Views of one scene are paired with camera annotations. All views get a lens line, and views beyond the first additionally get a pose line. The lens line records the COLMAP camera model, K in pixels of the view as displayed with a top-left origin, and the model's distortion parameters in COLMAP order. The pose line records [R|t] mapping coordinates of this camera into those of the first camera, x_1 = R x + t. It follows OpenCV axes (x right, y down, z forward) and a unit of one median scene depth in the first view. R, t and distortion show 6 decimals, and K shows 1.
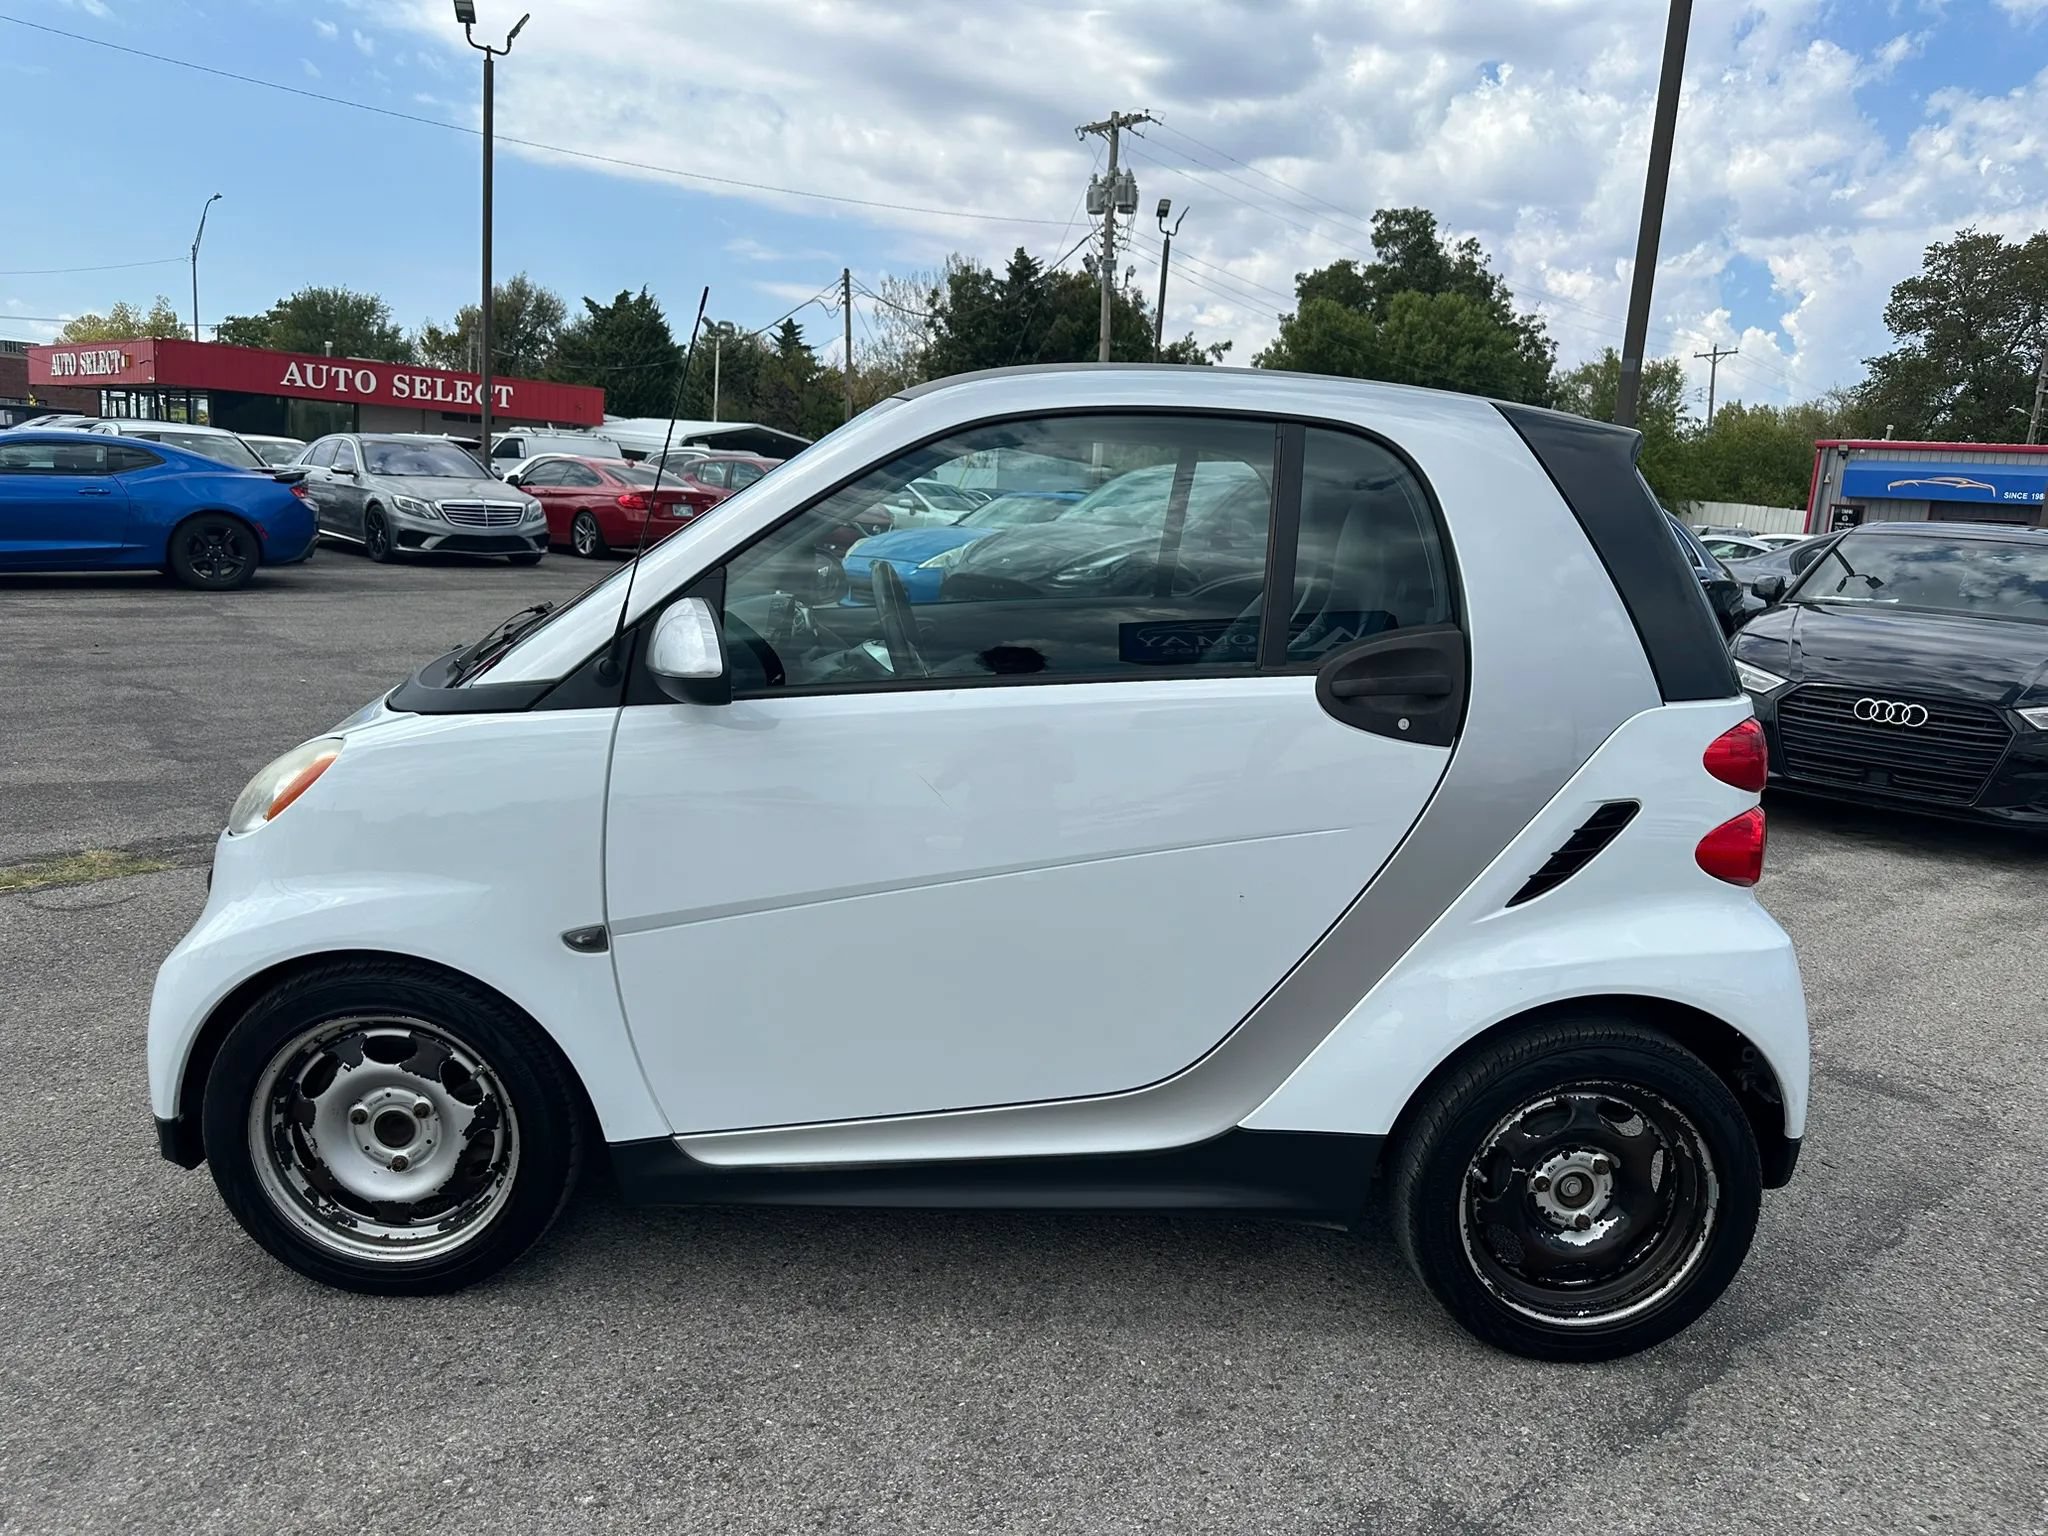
lens RADIAL K [[1468.1, 0, 1032.5], [0, 1468.1, 773.1], [0, 0, 1]] dist [0.027801, -0.034655]
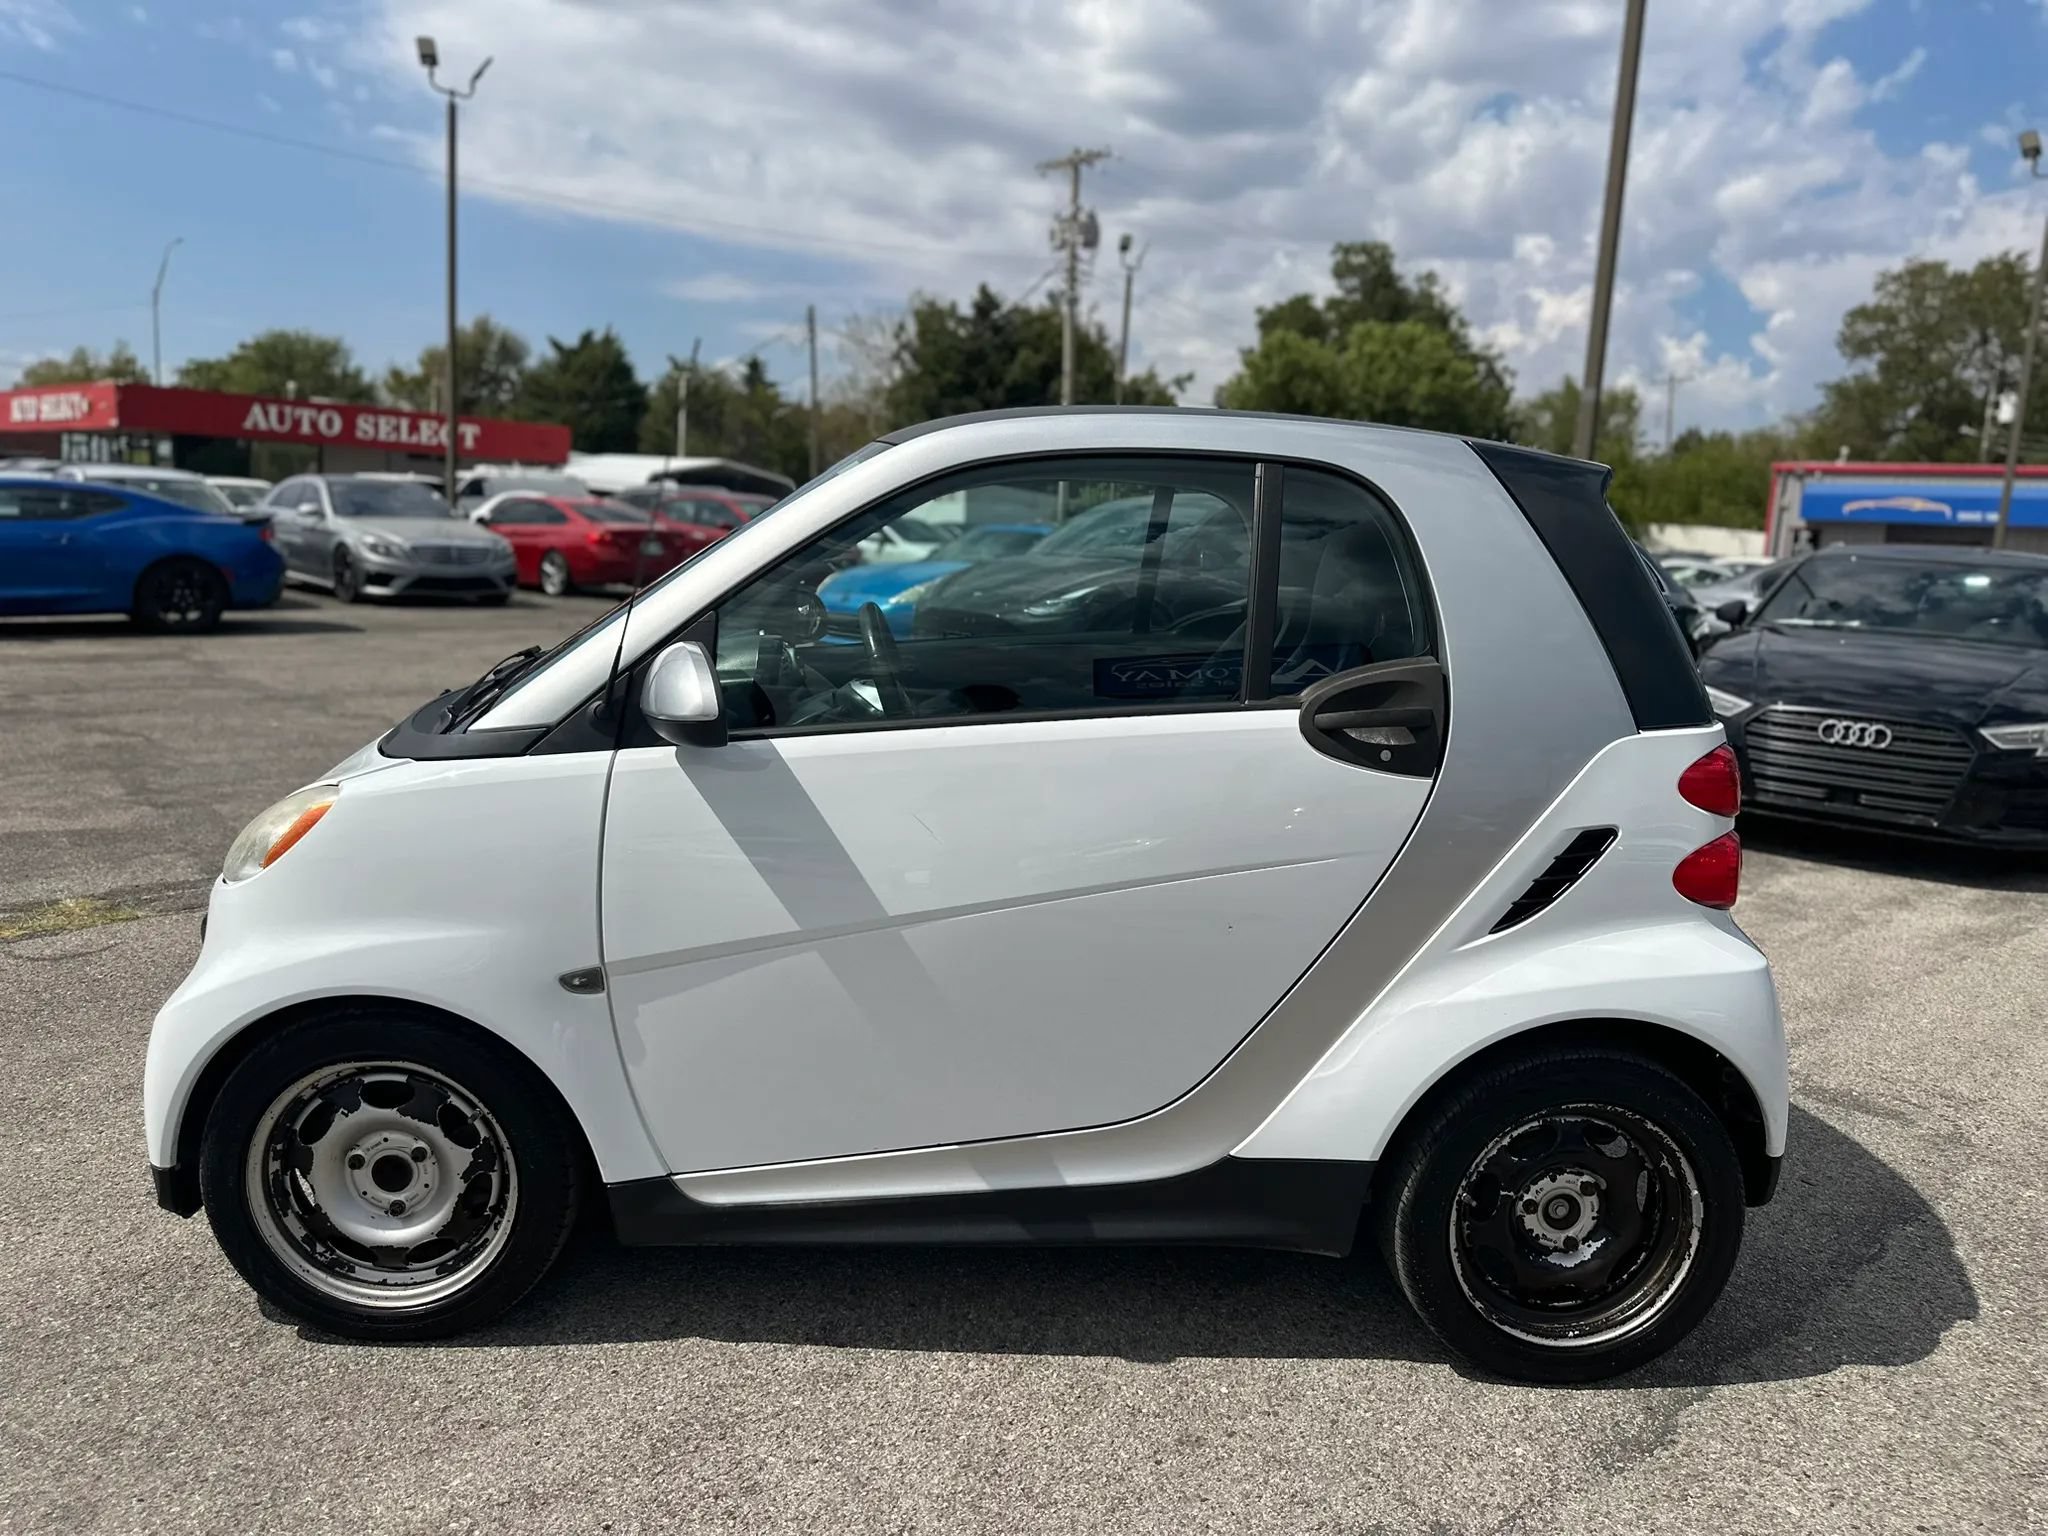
lens RADIAL K [[1468.1, 0, 1024.2], [0, 1468.1, 779.3], [0, 0, 1]] dist [0.027801, -0.034655]
pose [[0.999774, -0.014967, 0.015088, -0.008879], [0.015224, 0.999738, -0.017079, -0.002033], [-0.014828, 0.017305, 0.999740, -0.009386]]
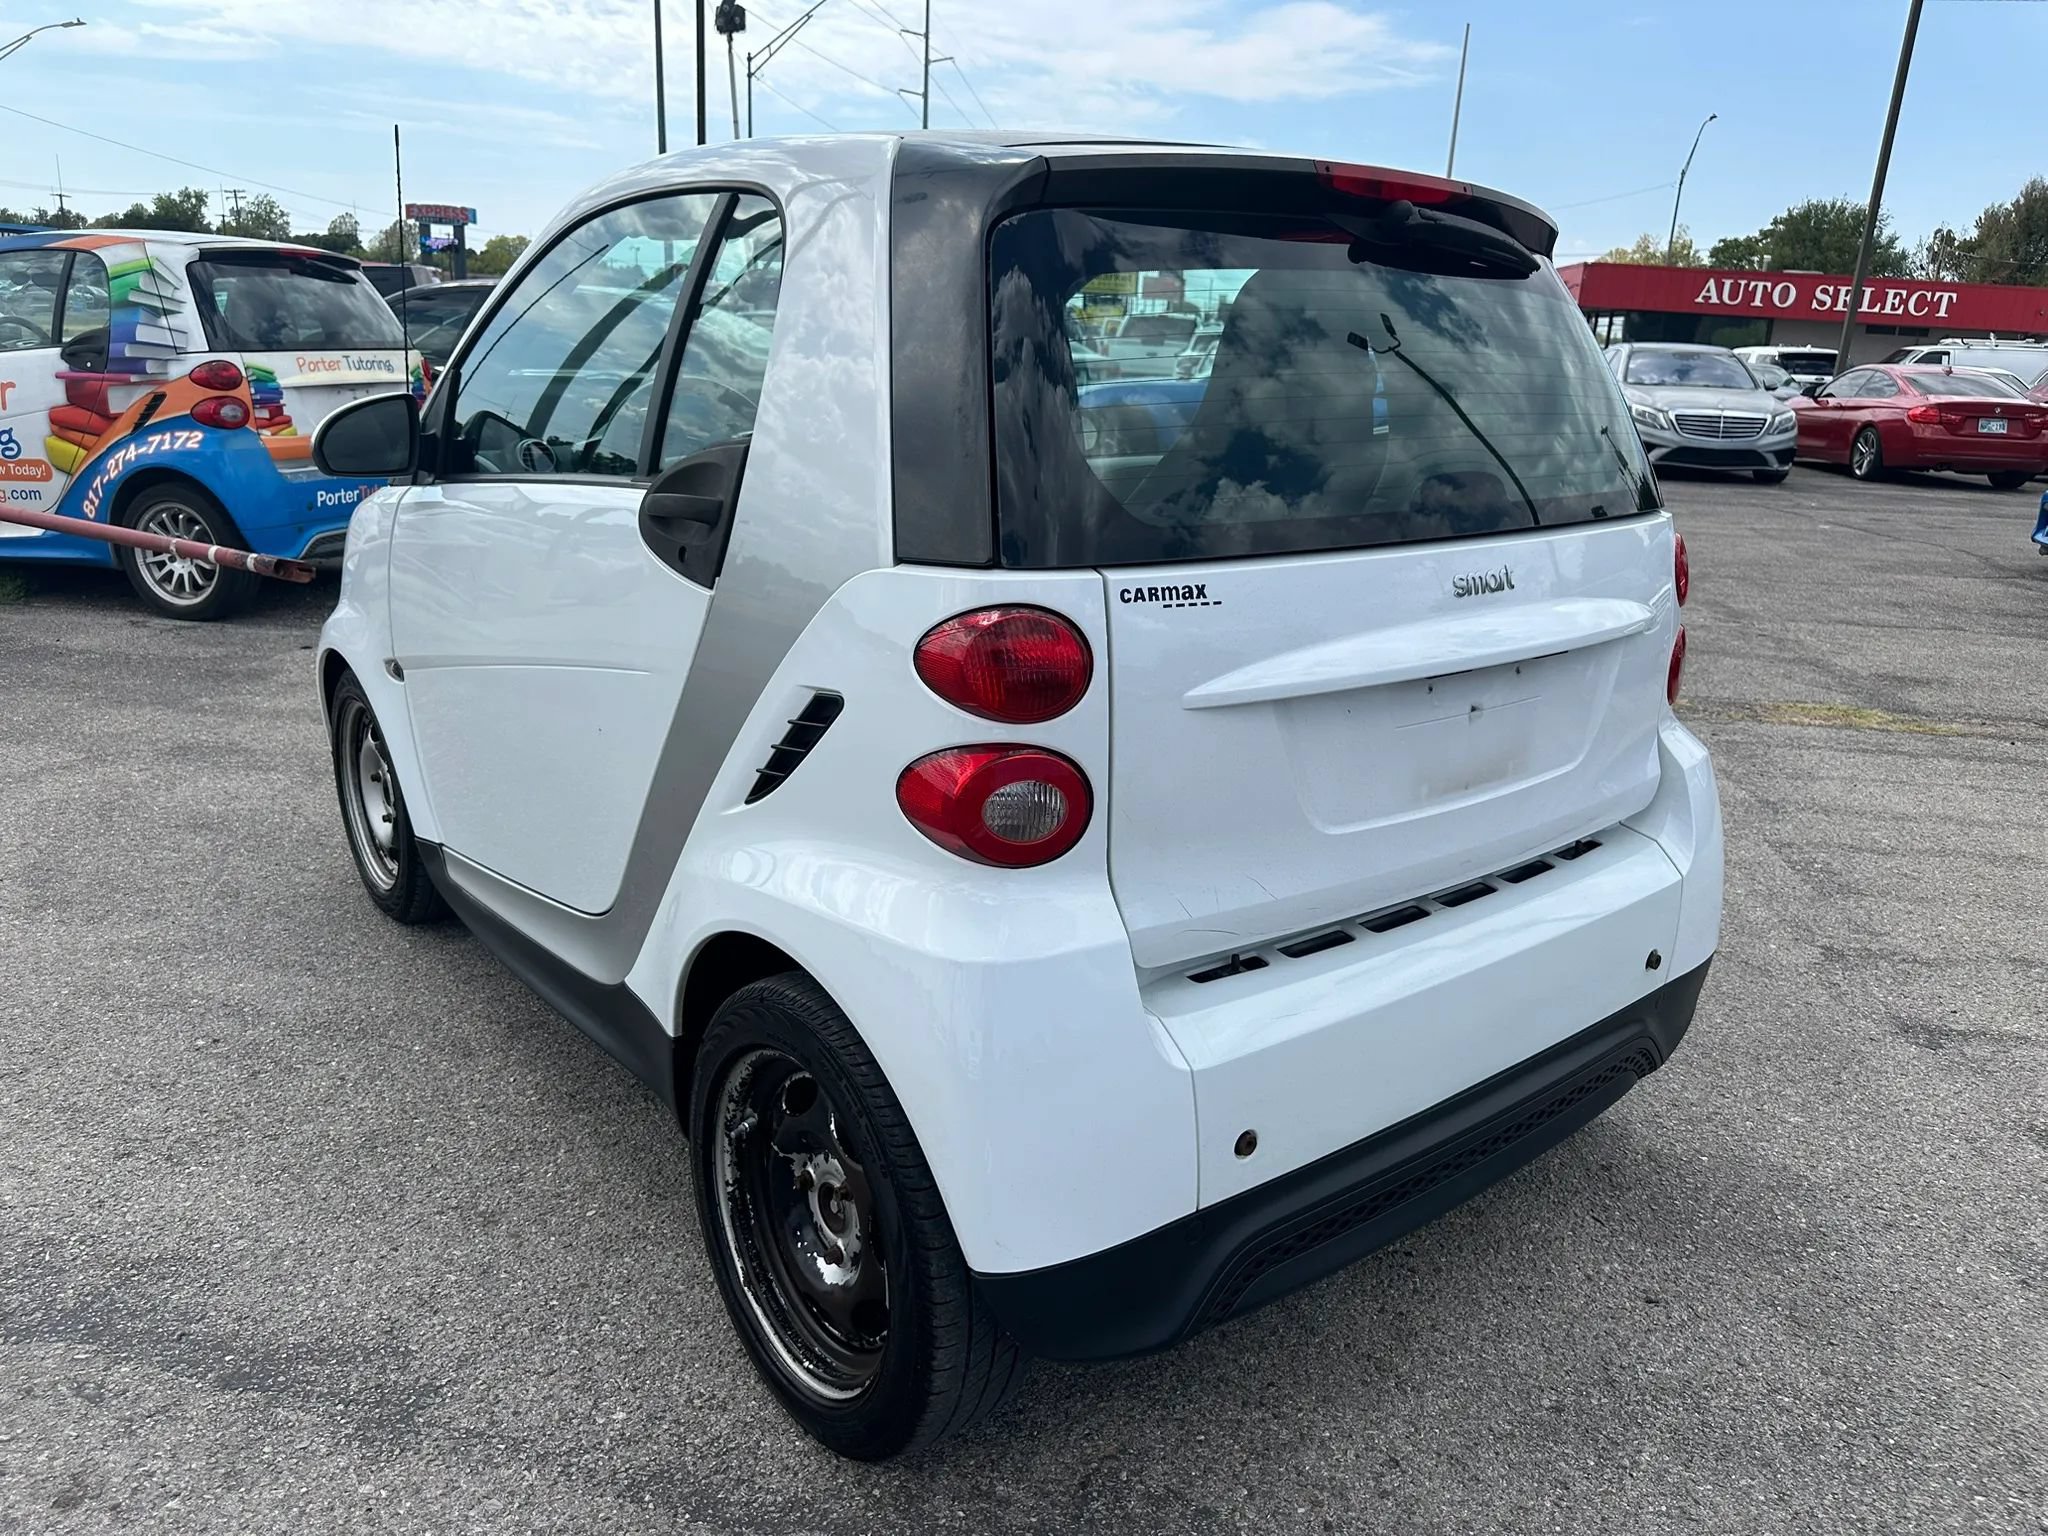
lens RADIAL K [[1468.1, 0, 1032.8], [0, 1468.1, 774.2], [0, 0, 1]] dist [0.027801, -0.034655]
pose [[0.600674, 0.200342, -0.773985, 0.650144], [-0.162563, 0.978476, 0.127111, -0.031056], [0.782792, 0.049469, 0.620314, 0.406399]]
